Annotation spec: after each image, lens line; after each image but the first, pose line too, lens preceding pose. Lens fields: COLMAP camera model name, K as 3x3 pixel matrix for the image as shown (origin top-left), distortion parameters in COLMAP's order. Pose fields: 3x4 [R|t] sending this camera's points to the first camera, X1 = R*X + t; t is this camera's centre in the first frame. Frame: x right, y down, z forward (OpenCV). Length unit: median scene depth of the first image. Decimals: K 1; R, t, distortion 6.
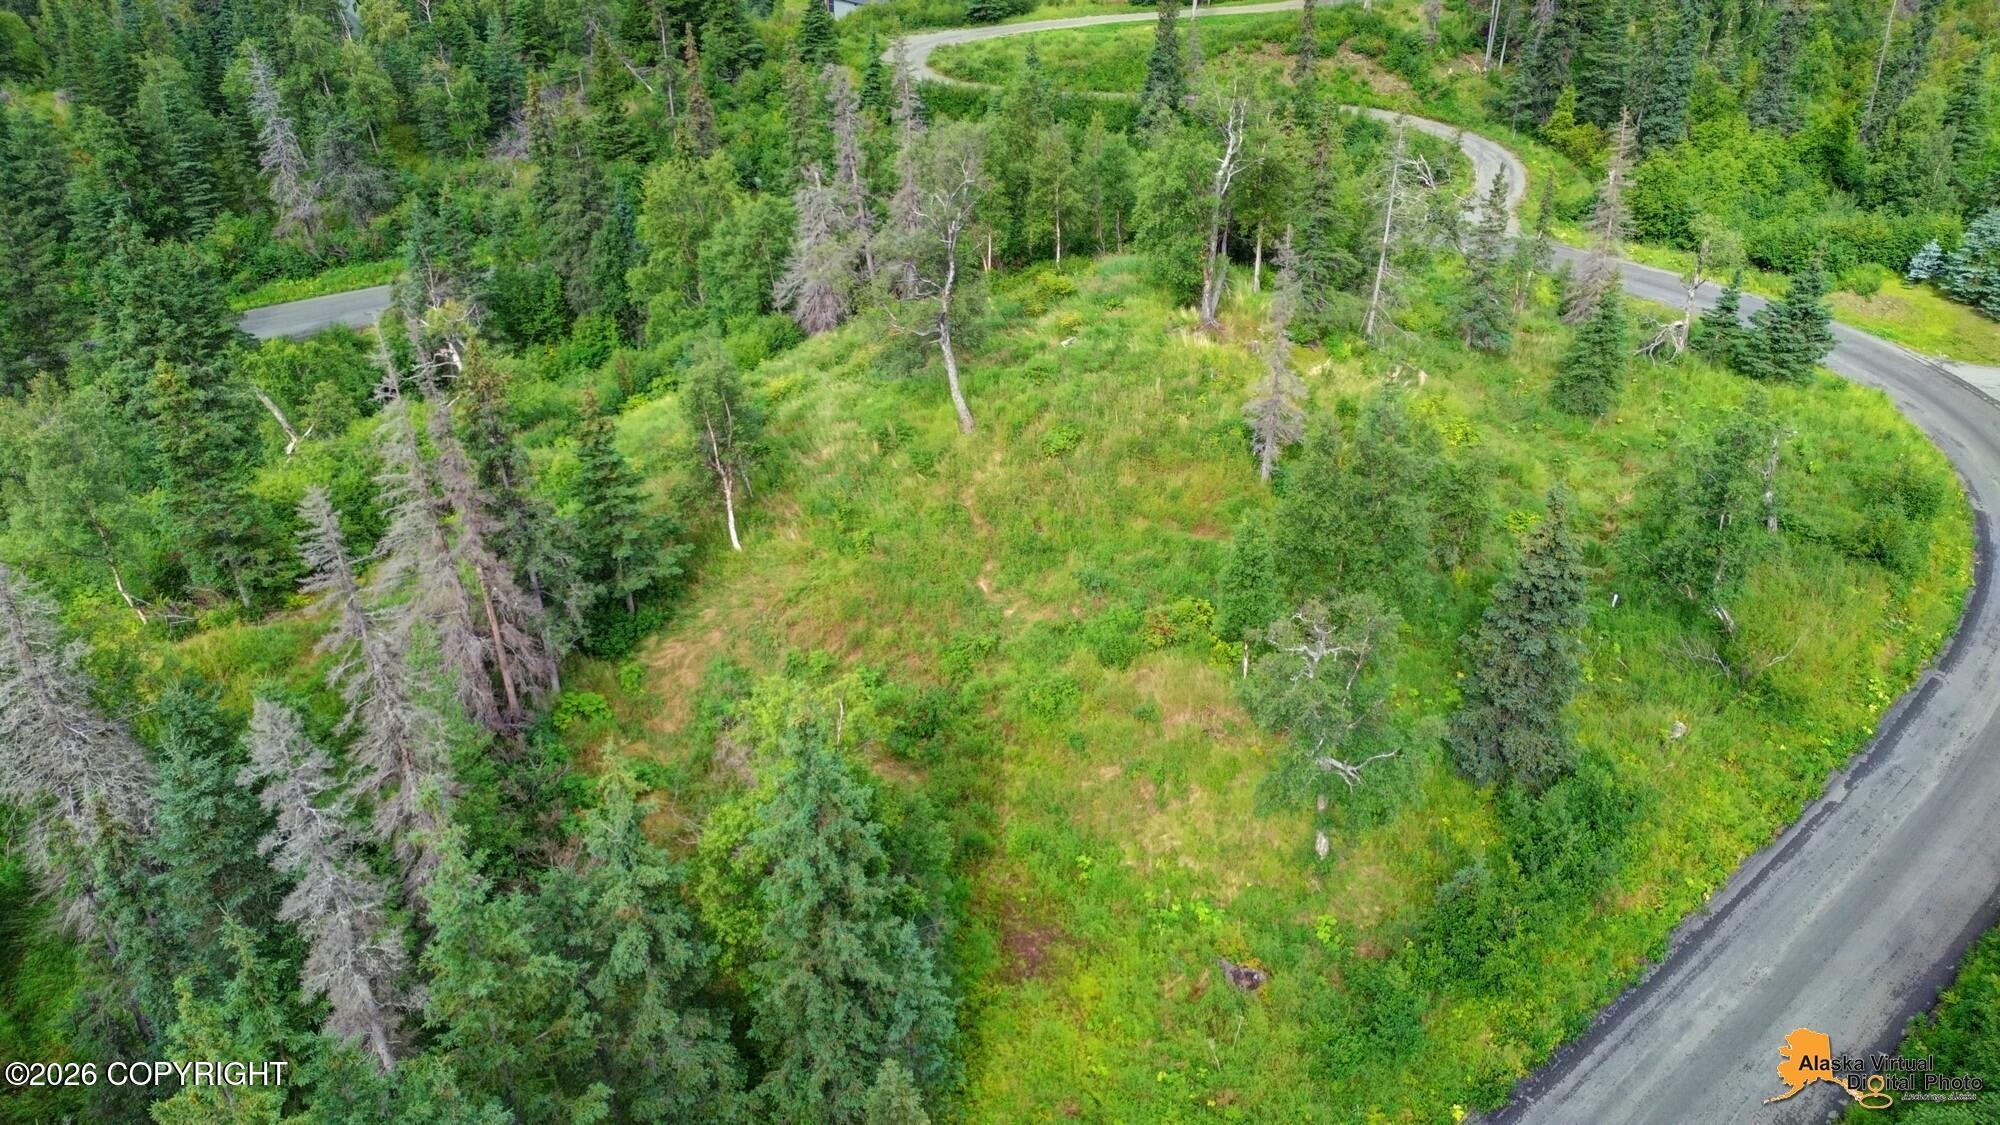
lens RADIAL K [[1382.3, 0, 1000.0], [0, 1382.3, 562.5], [0, 0, 1]] dist [0.082470, -0.072656]
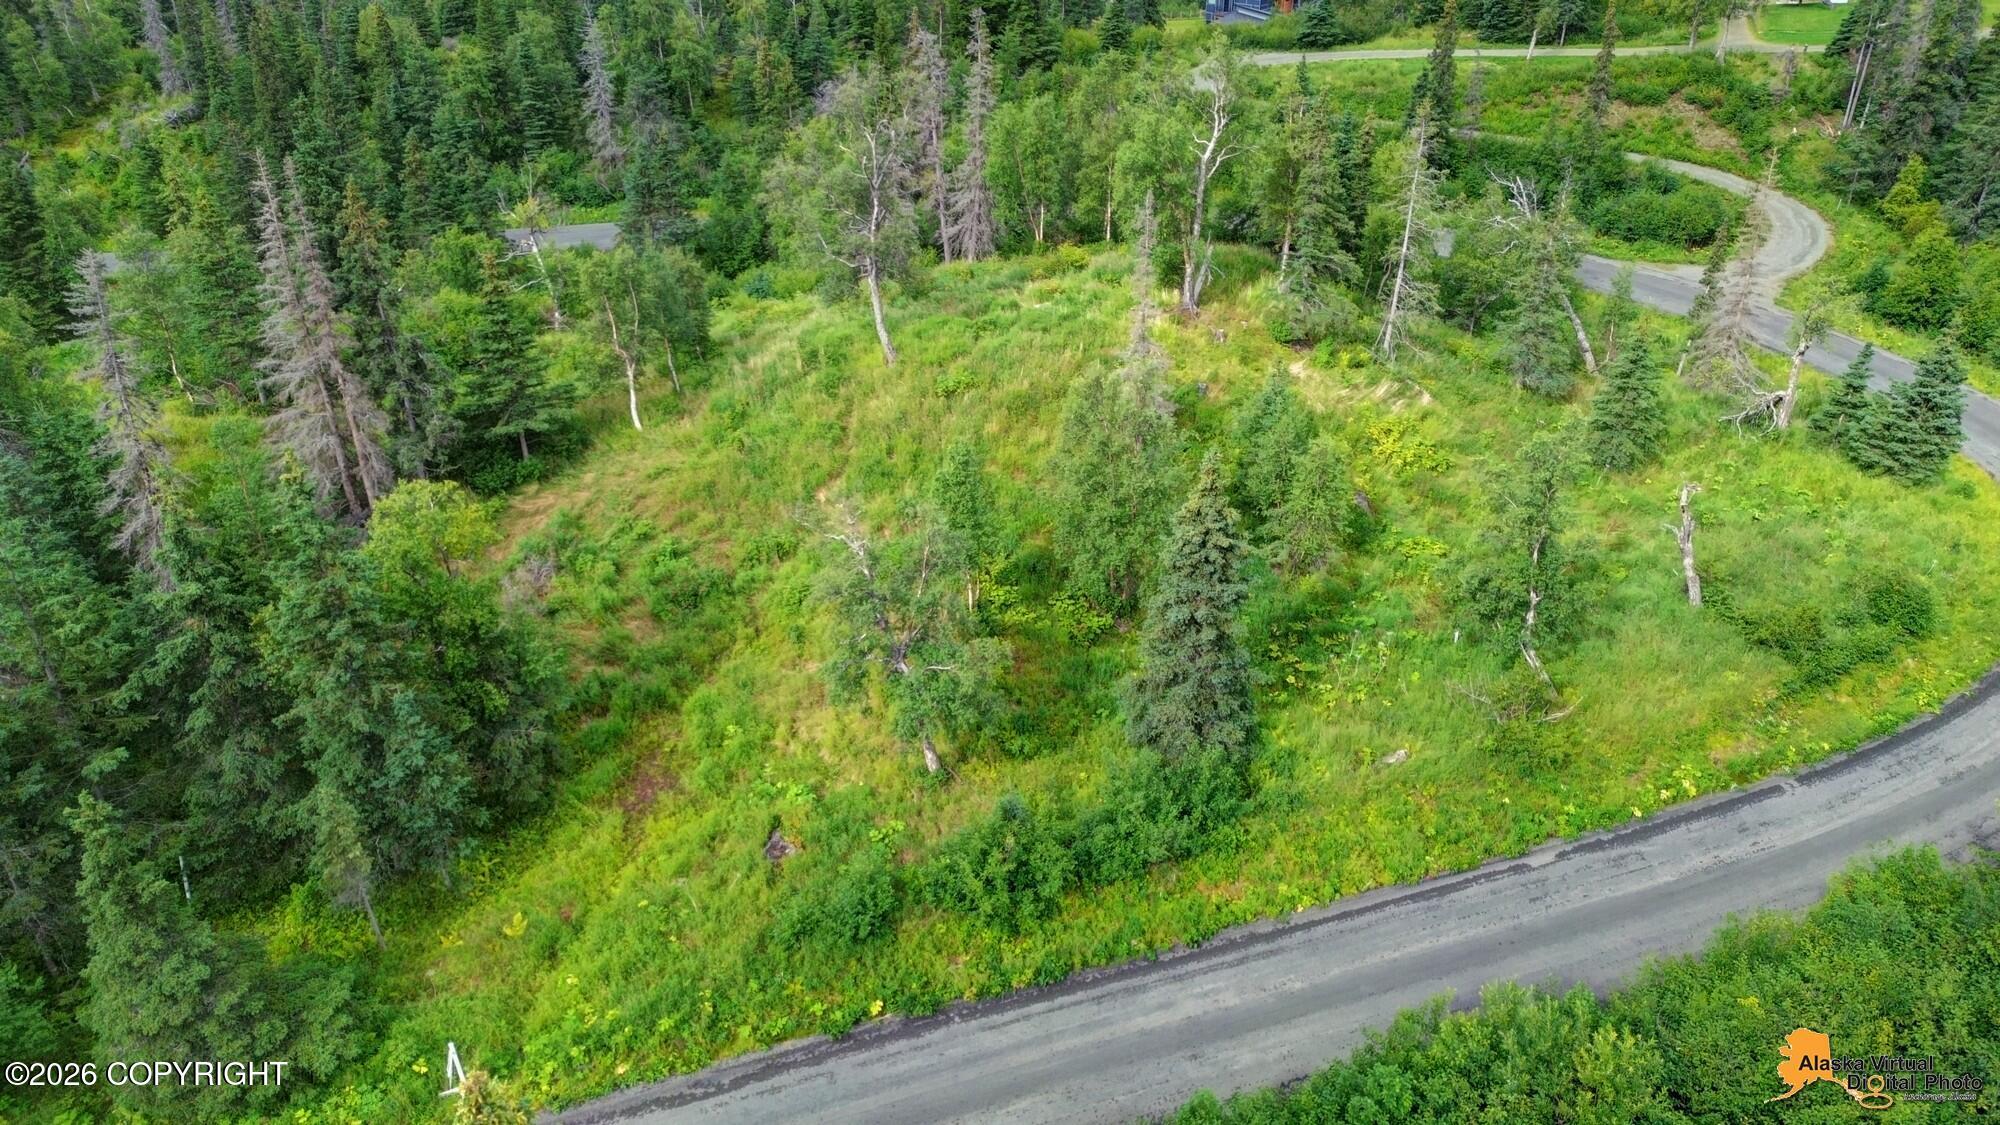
lens RADIAL K [[1394.7, 0, 1003.8], [0, 1394.7, 554.8], [0, 0, 1]] dist [0.087610, -0.082884]
pose [[0.934722, 0.183320, -0.304448, 0.226683], [-0.194570, 0.980865, -0.006754, 0.020493], [0.297384, 0.065550, 0.952505, 0.012885]]
